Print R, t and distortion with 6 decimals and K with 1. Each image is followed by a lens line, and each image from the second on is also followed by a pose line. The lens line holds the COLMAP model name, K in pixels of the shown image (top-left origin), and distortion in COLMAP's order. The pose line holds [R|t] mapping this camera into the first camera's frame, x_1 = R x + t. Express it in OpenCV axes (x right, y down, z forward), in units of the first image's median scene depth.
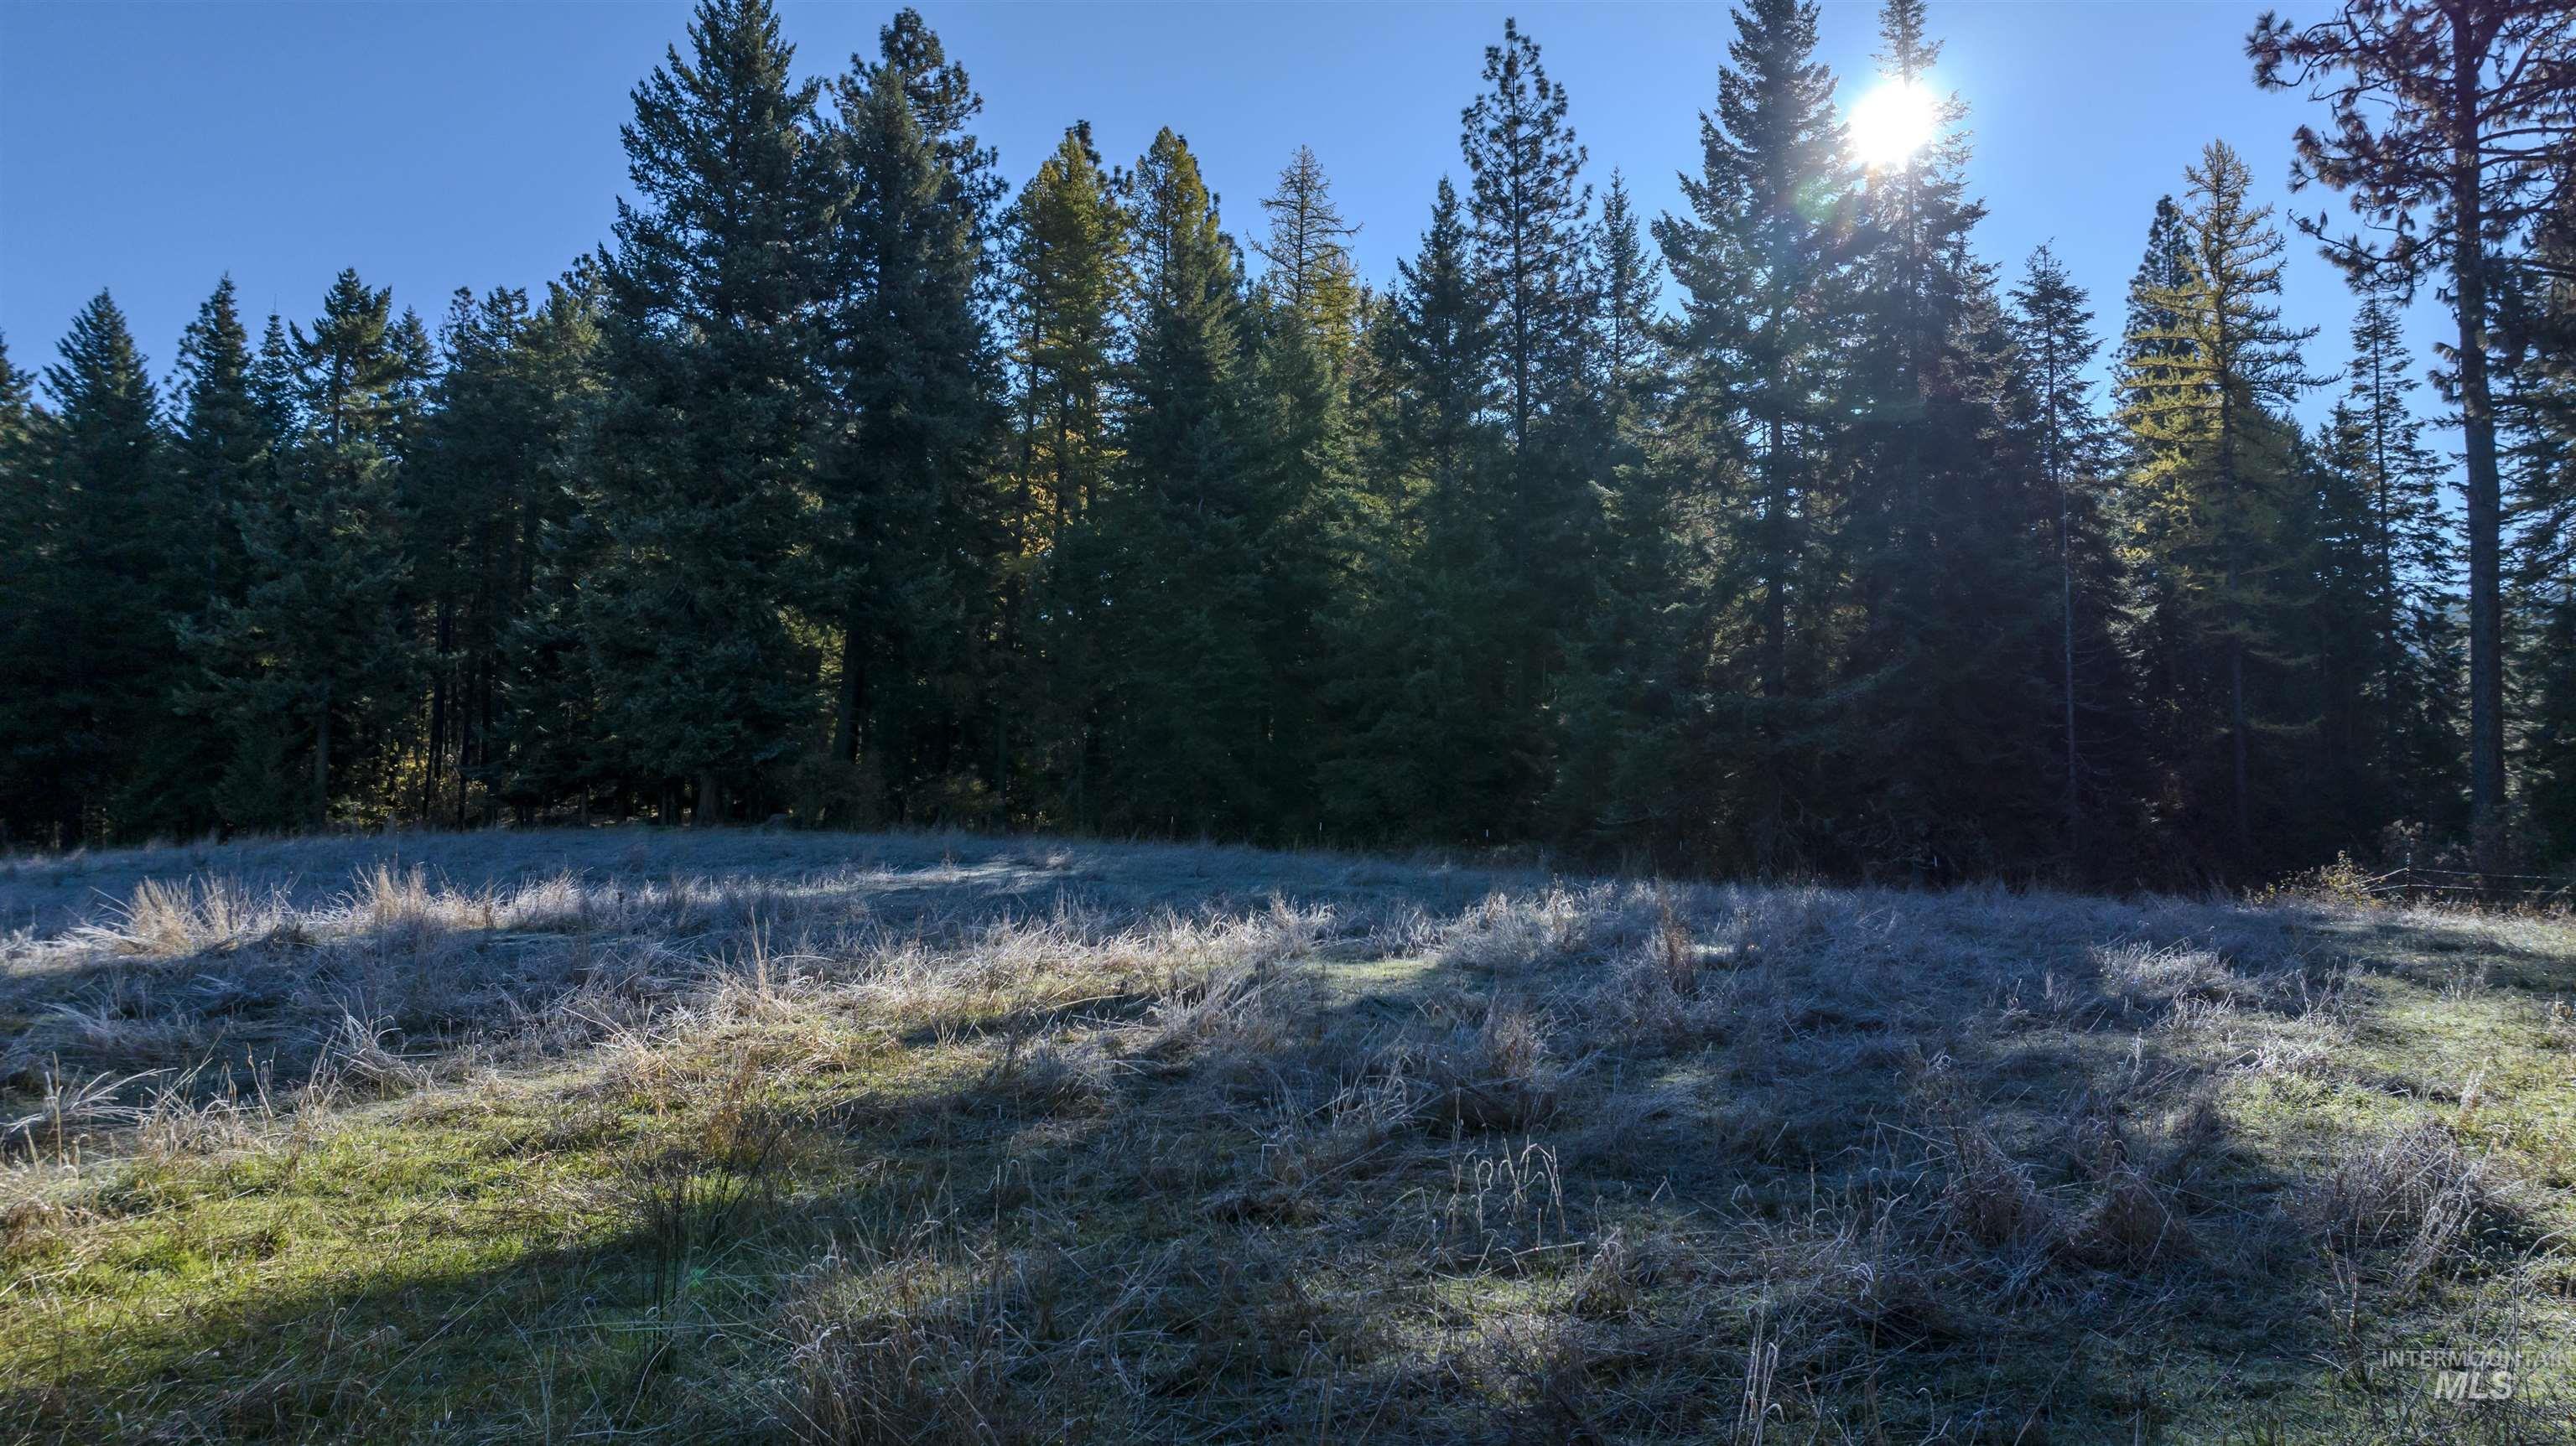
lens RADIAL K [[1818.8, 0, 1279.5], [0, 1818.8, 706.0], [0, 0, 1]] dist [-0.033534, 0.004716]
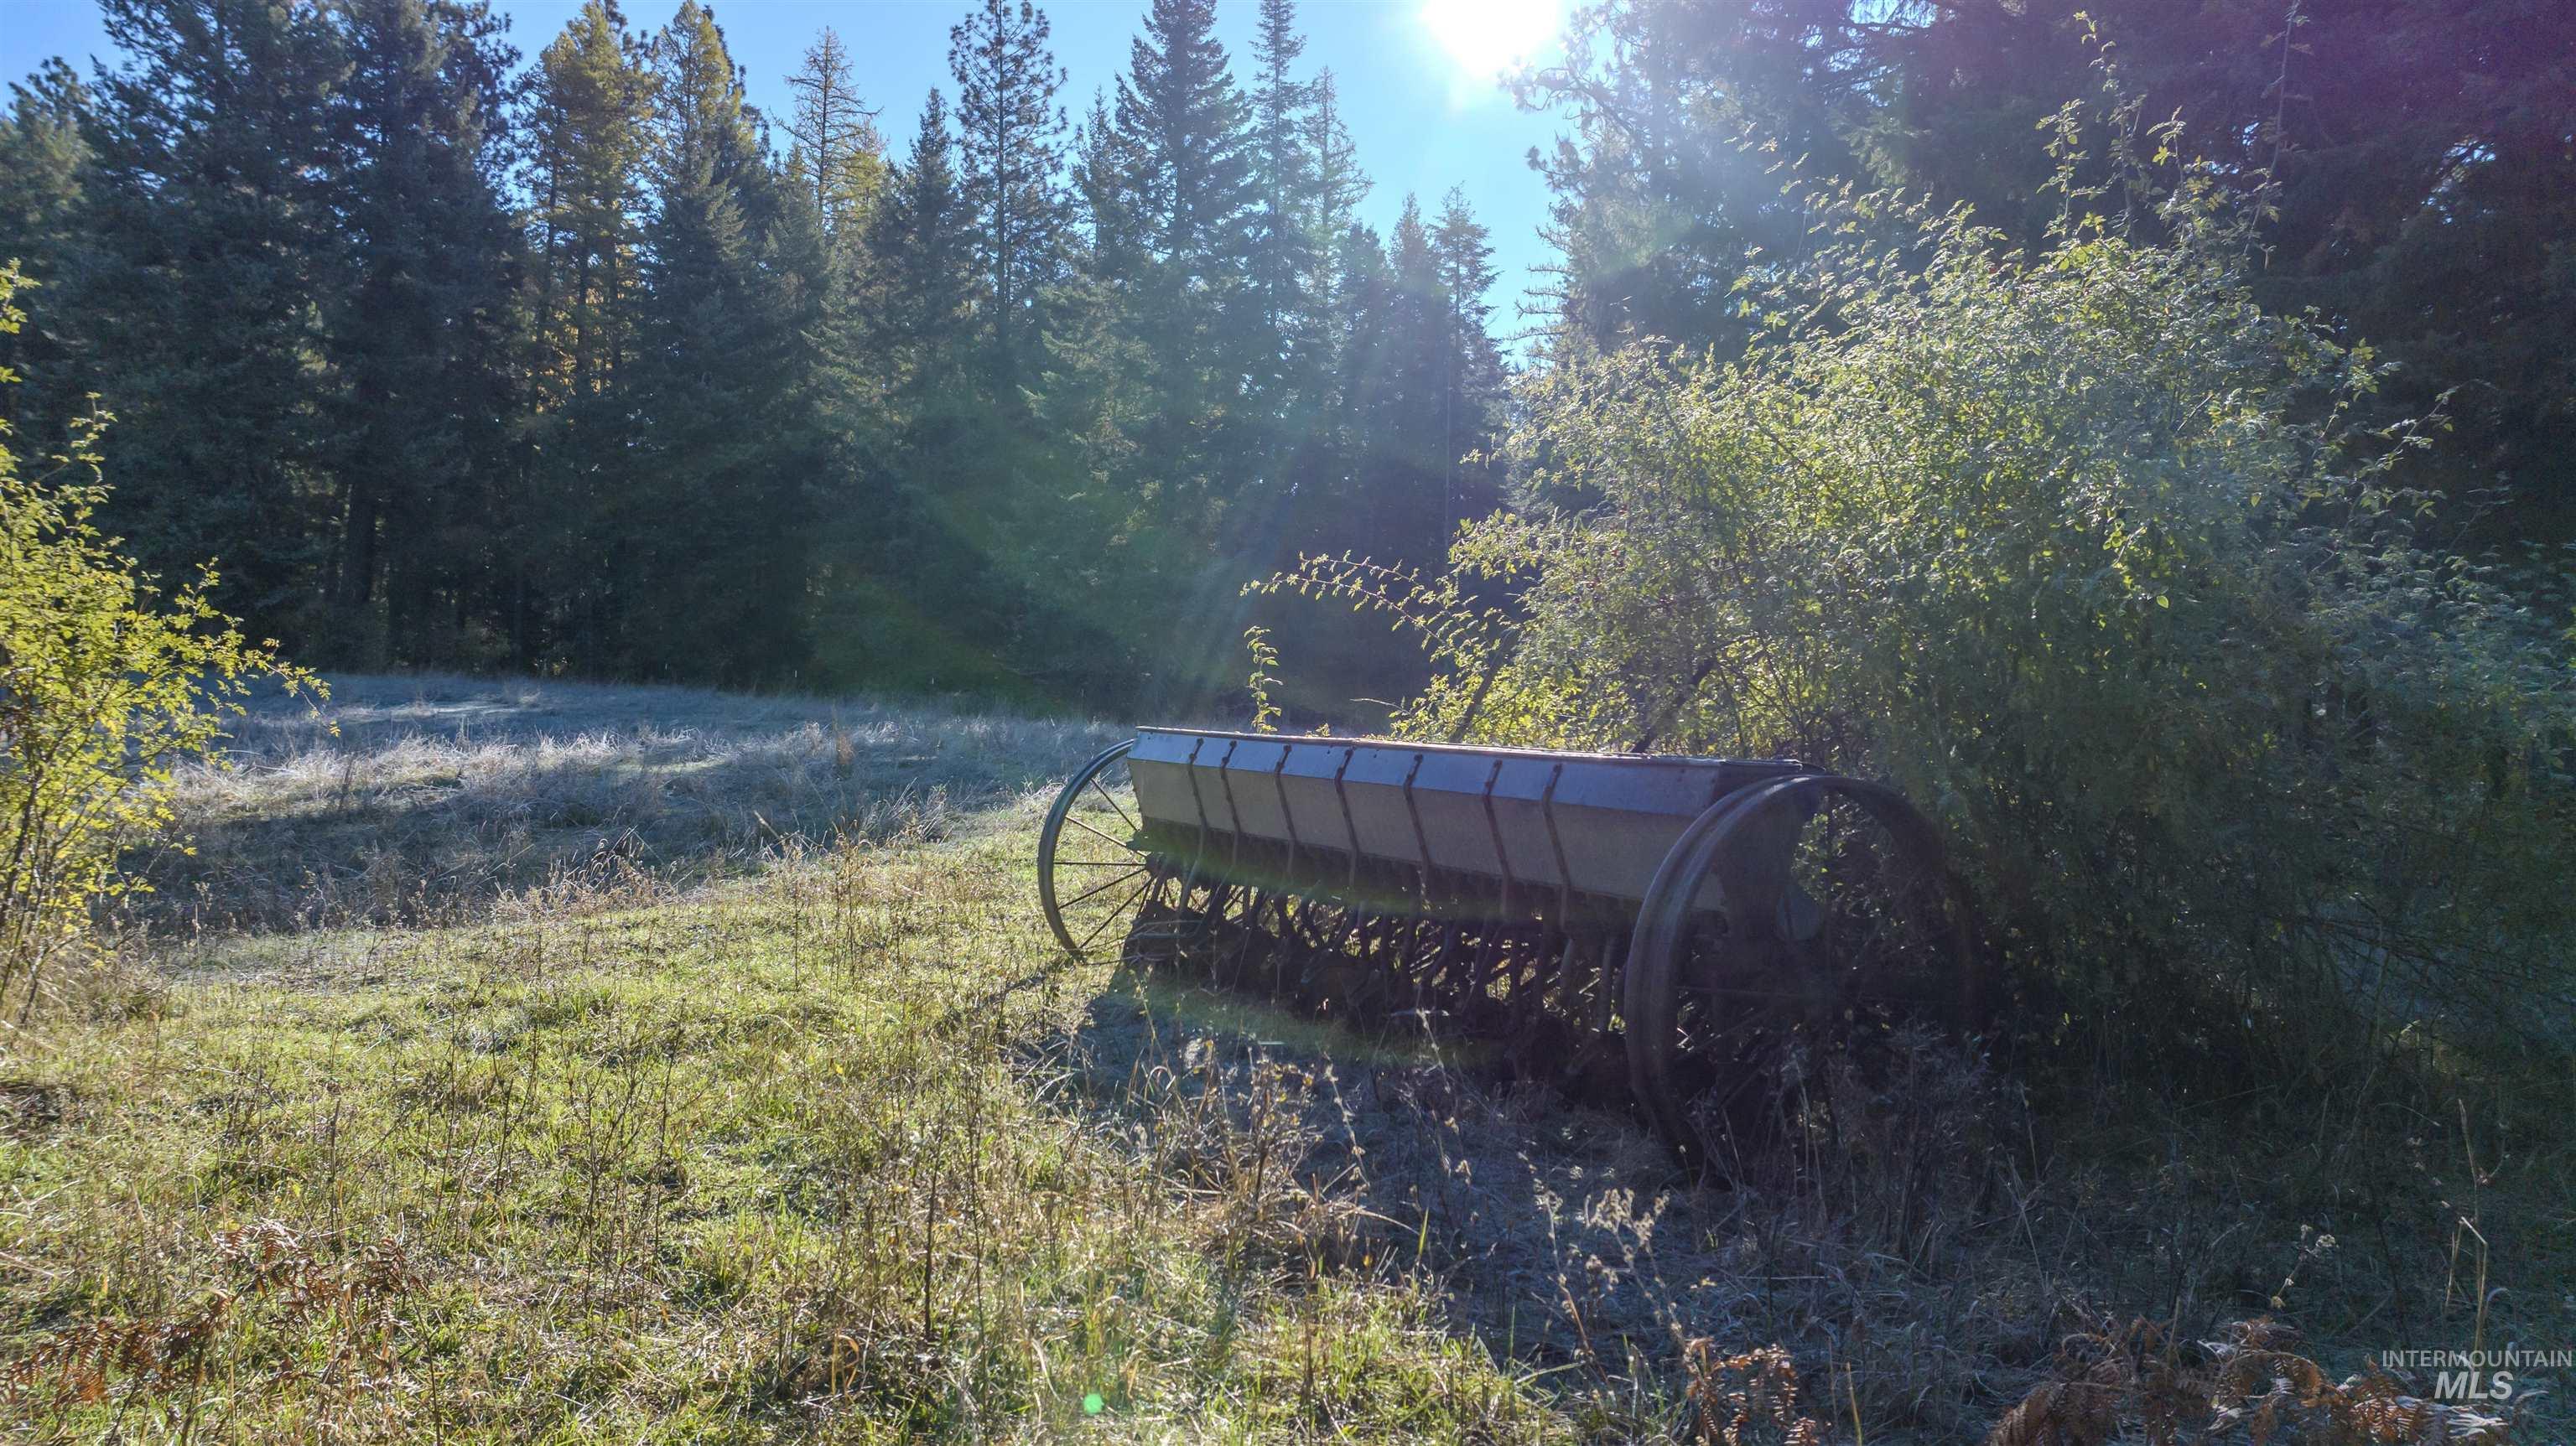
lens RADIAL K [[1818.8, 0, 1279.5], [0, 1818.8, 706.0], [0, 0, 1]] dist [-0.033534, 0.004716]
pose [[0.975261, 0.009039, 0.220872, 0.055501], [-0.027040, 0.996538, 0.078614, -0.009475], [-0.219397, -0.082642, 0.972129, -0.143371]]
